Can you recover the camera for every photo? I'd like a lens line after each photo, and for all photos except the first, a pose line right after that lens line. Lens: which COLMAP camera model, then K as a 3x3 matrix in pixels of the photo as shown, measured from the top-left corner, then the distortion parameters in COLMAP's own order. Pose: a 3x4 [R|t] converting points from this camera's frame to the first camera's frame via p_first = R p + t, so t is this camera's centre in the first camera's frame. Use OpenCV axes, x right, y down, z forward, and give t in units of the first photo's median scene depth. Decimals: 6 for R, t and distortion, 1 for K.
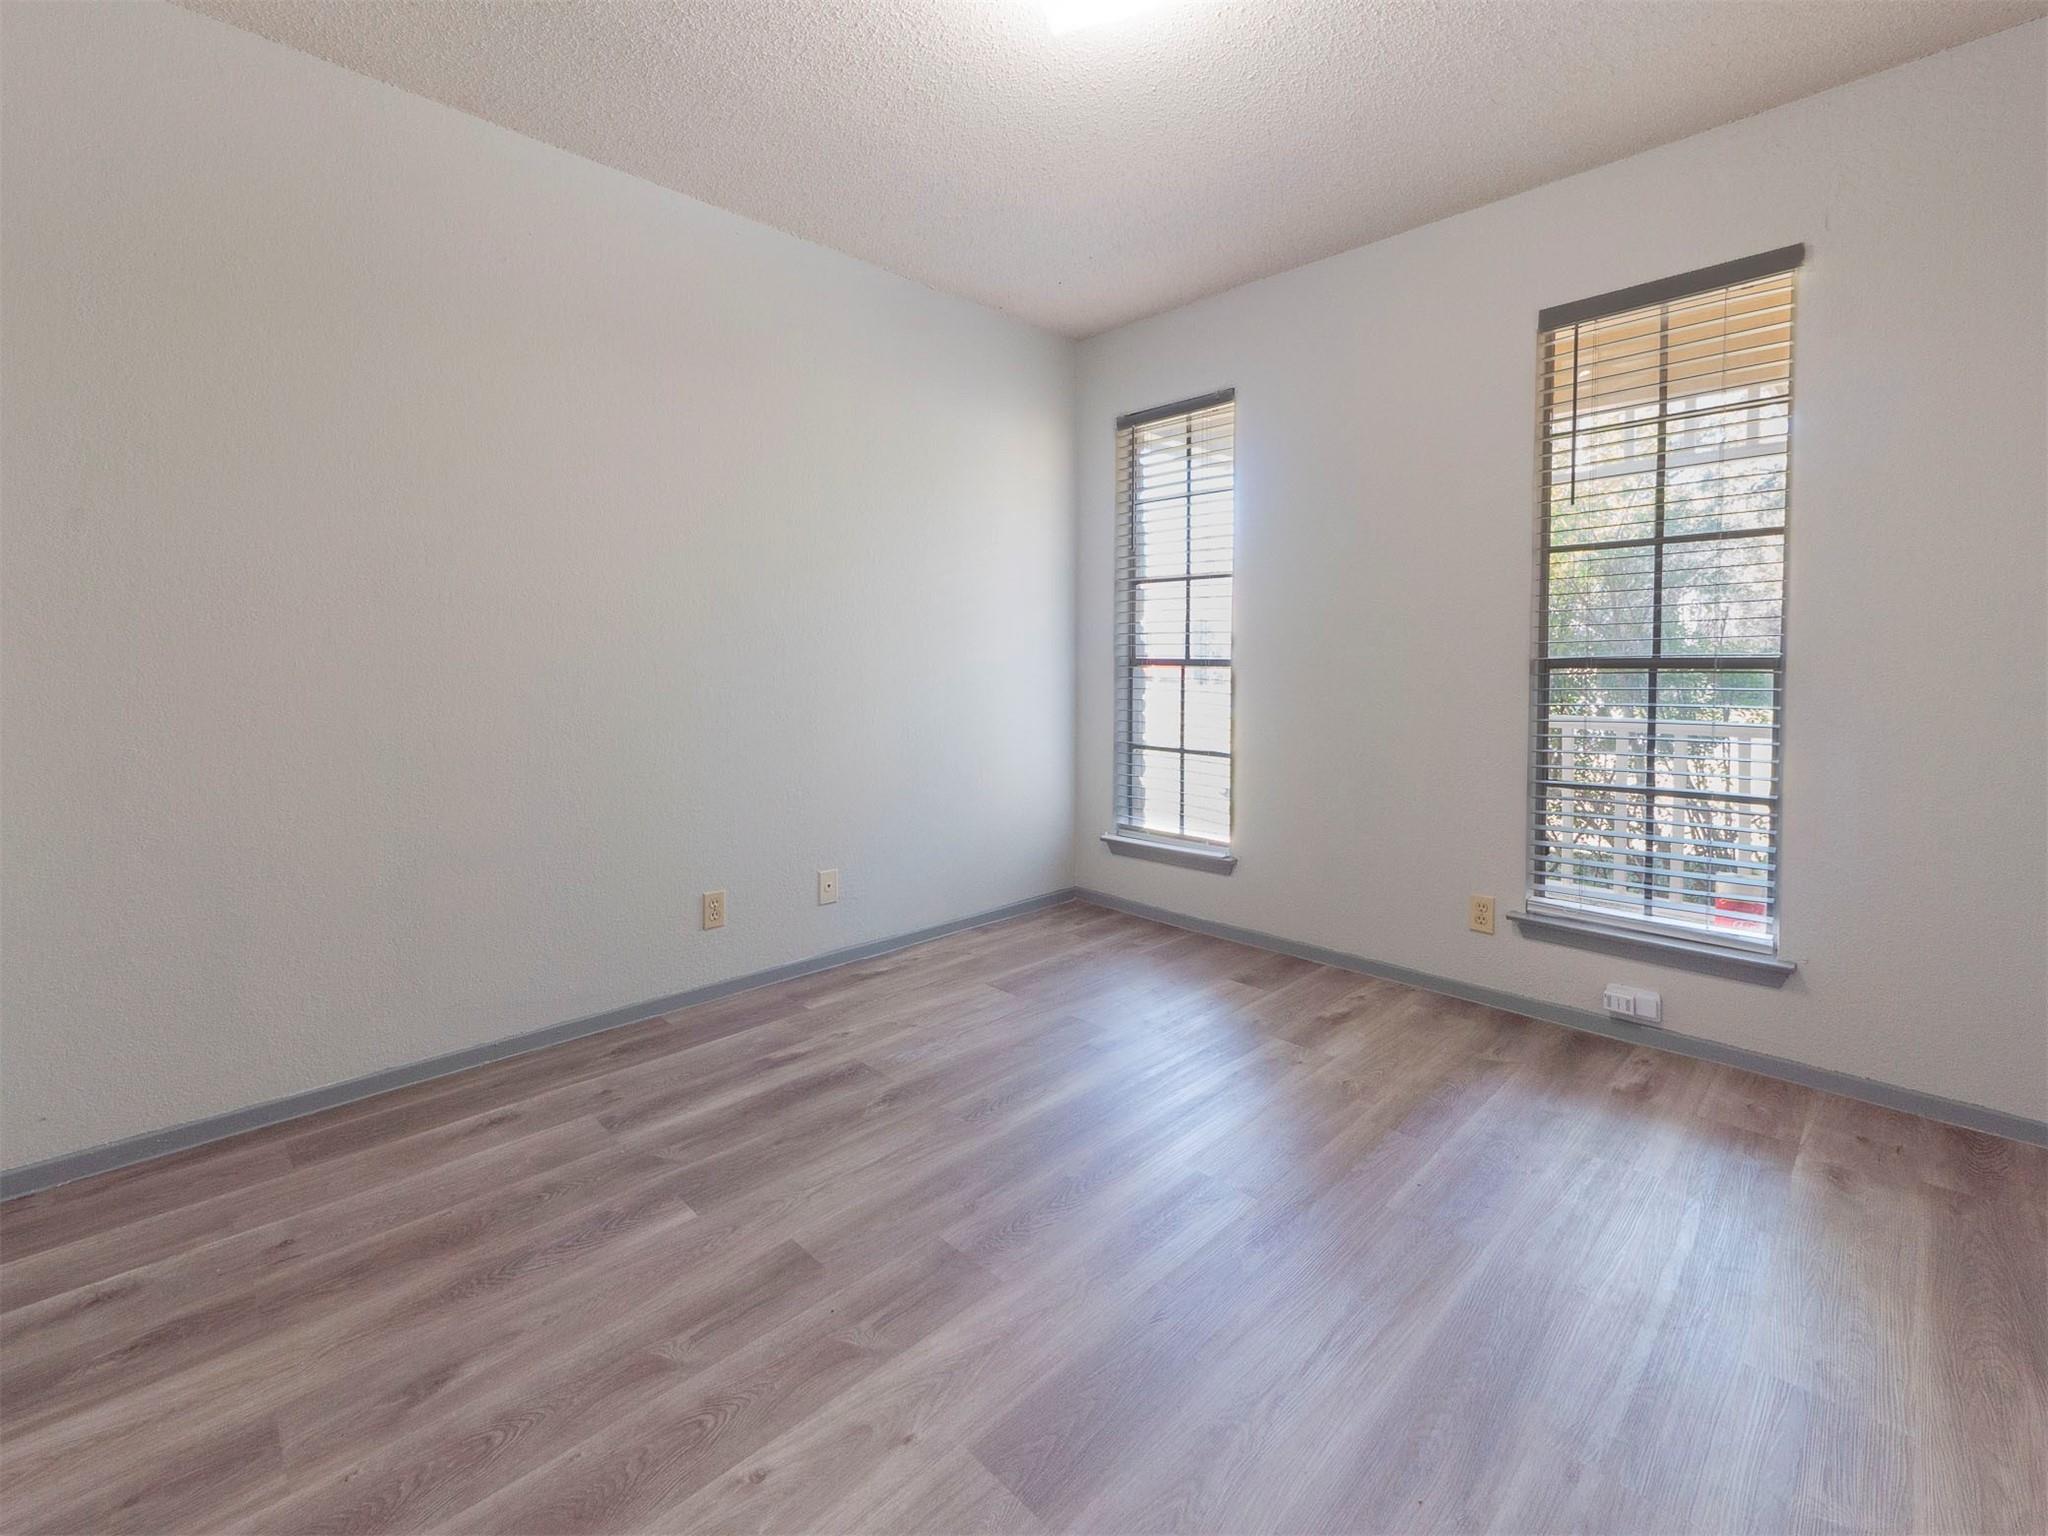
lens RADIAL K [[885.3, 0, 1010.5], [0, 885.3, 730.9], [0, 0, 1]] dist [-0.016710, 0.000680]
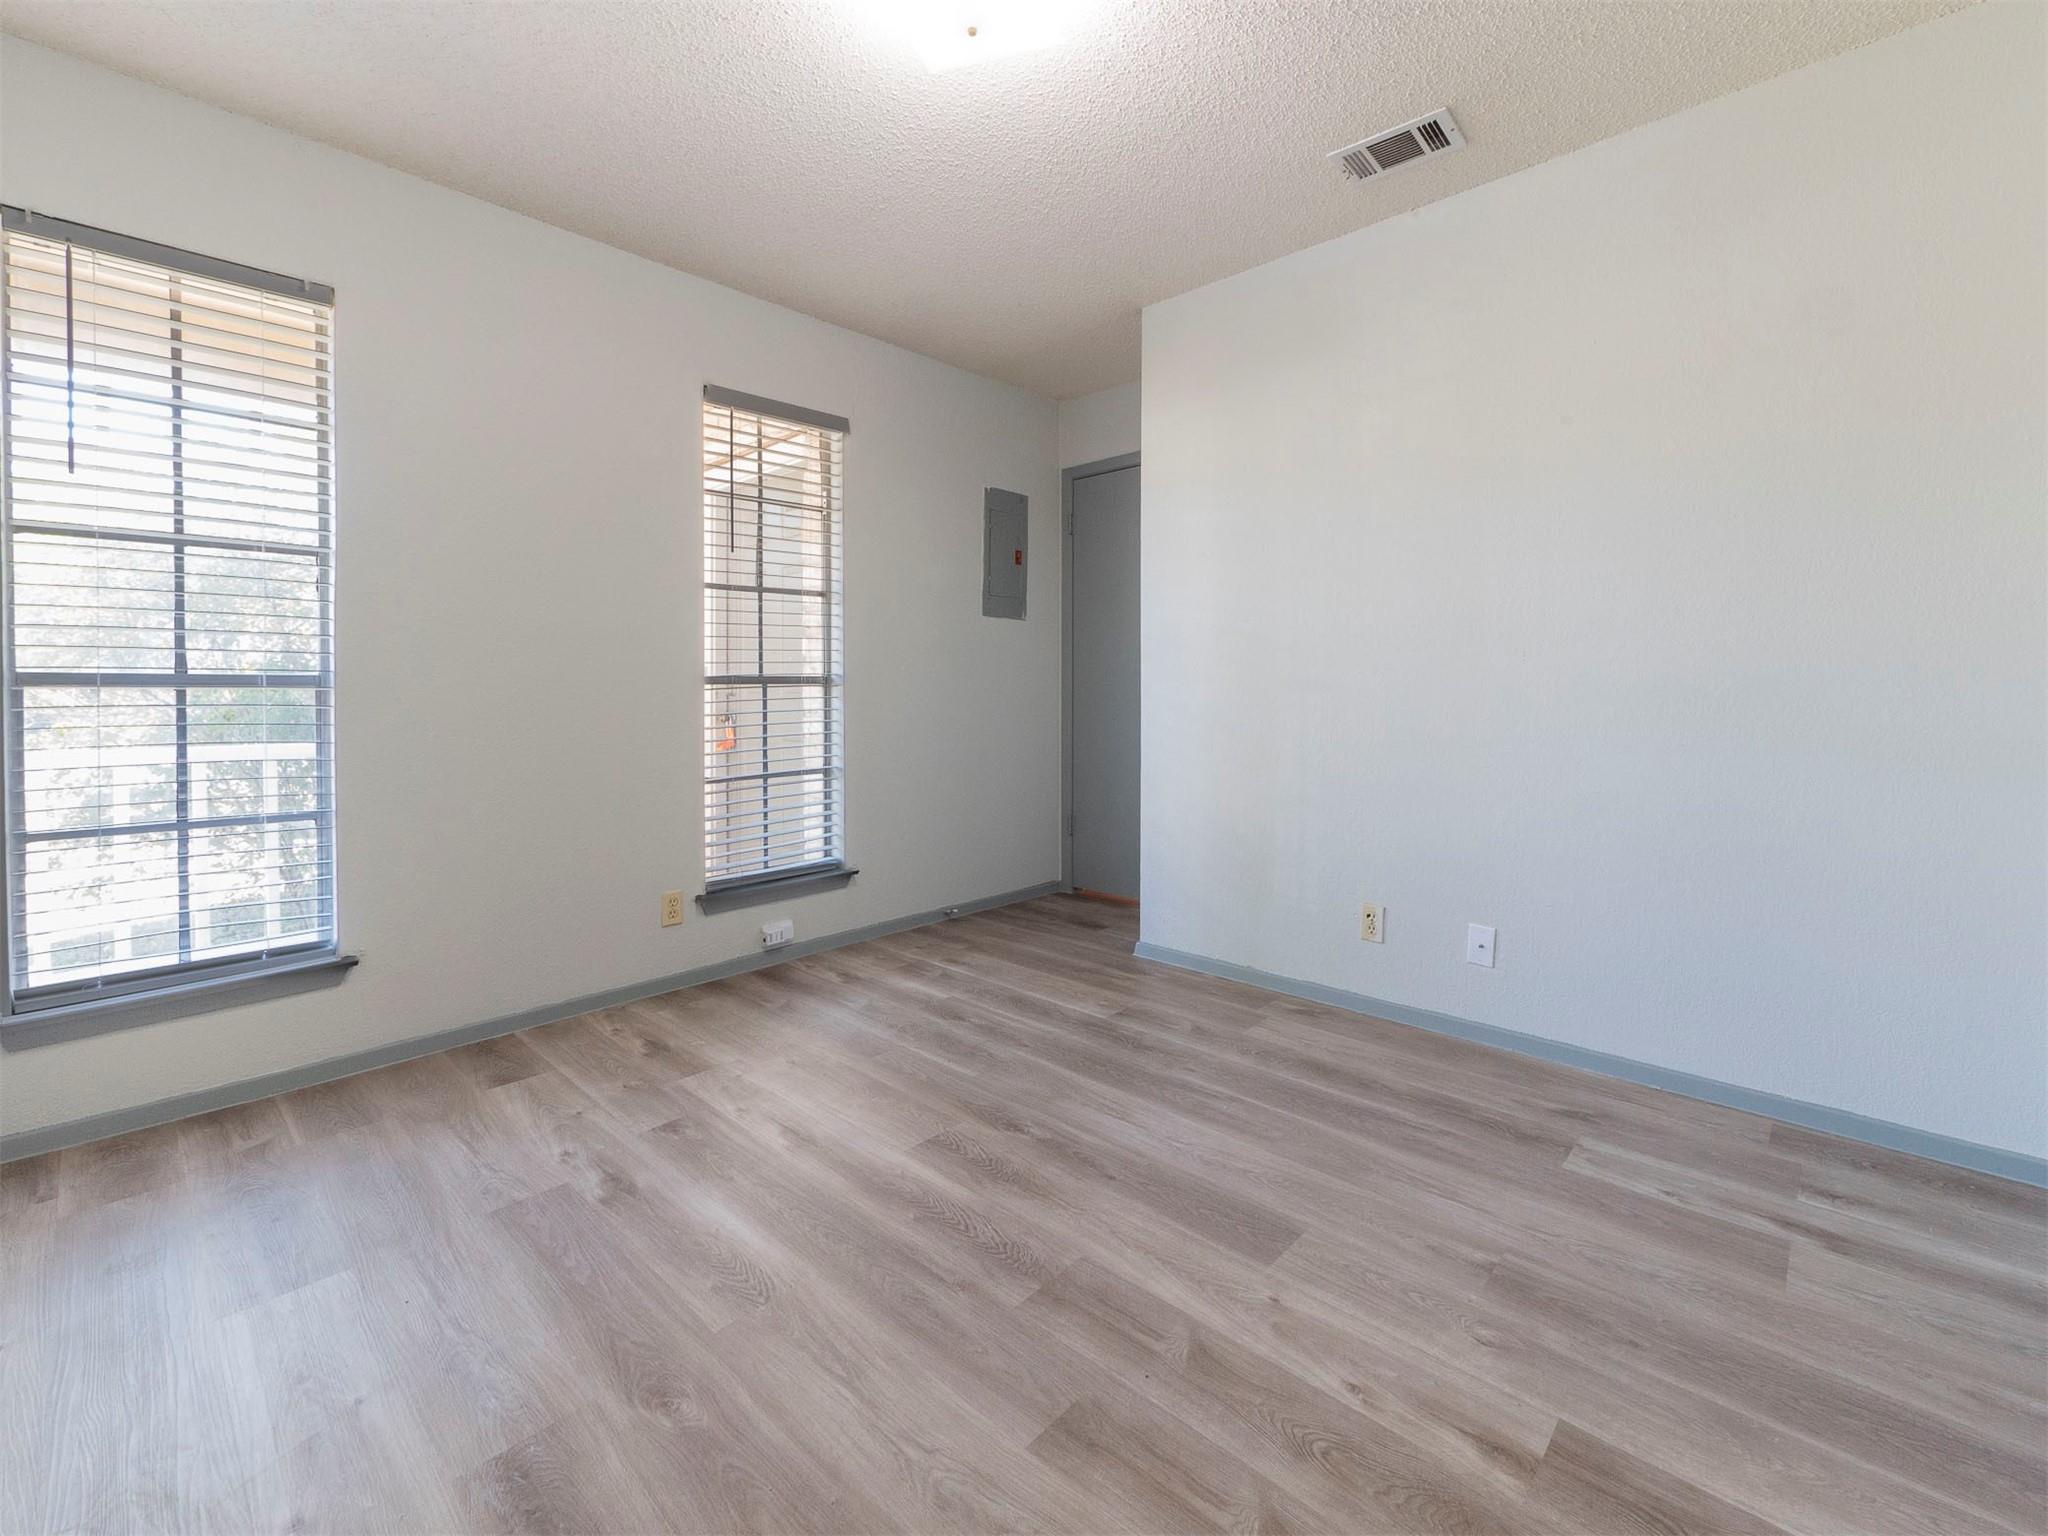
lens RADIAL K [[876.6, 0, 1022.2], [0, 876.6, 757.7], [0, 0, 1]] dist [0.009641, 0.000286]
pose [[-0.034639, -0.088059, 0.995513, -0.713842], [0.080083, 0.992663, 0.090593, -0.056626], [-0.996186, 0.082862, -0.027333, 0.736819]]
